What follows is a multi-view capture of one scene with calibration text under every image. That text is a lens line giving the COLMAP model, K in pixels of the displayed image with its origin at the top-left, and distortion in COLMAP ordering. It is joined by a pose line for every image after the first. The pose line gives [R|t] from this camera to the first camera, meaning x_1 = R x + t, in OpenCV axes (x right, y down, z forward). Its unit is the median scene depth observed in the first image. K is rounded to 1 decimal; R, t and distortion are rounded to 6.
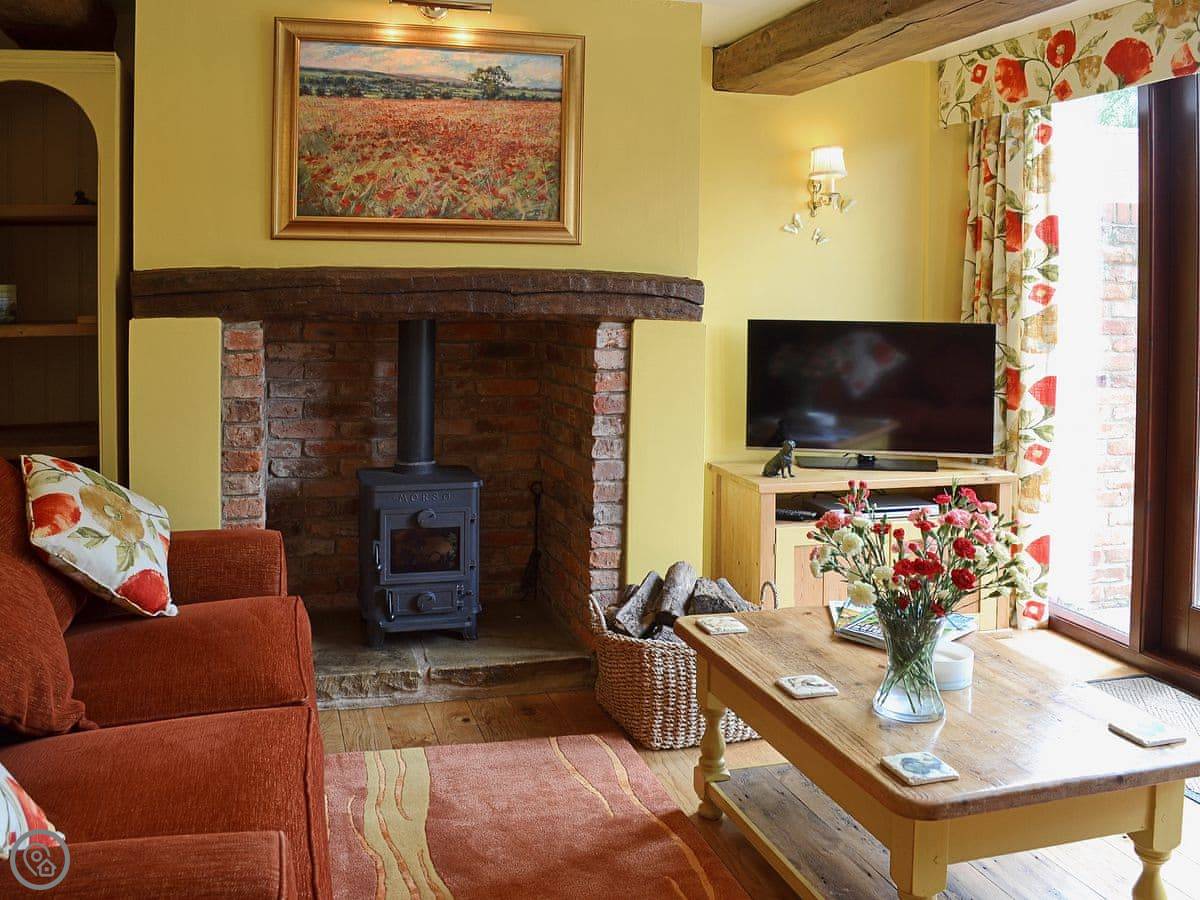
lens RADIAL K [[1126.7, 0, 599.1], [0, 1126.7, 300.3], [0, 0, 1]] dist [-0.079807, 0.010795]
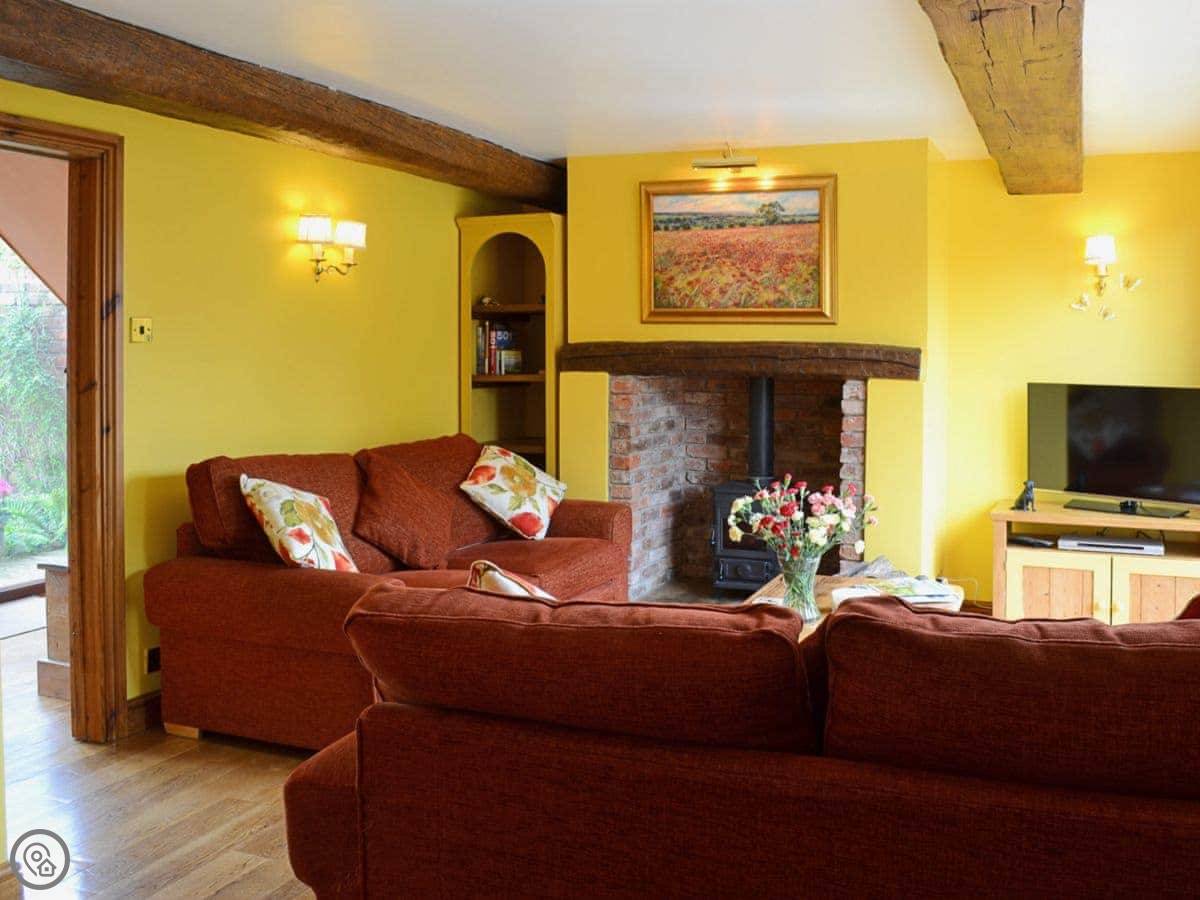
lens RADIAL K [[1043.0, 0, 603.6], [0, 1043.0, 390.8], [0, 0, 1]] dist [-0.061411, 0.016598]
pose [[0.799686, 0.024892, -0.599902, 0.540130], [-0.012852, 0.999621, 0.024345, 0.005260], [0.600280, -0.011758, 0.799703, -0.205186]]
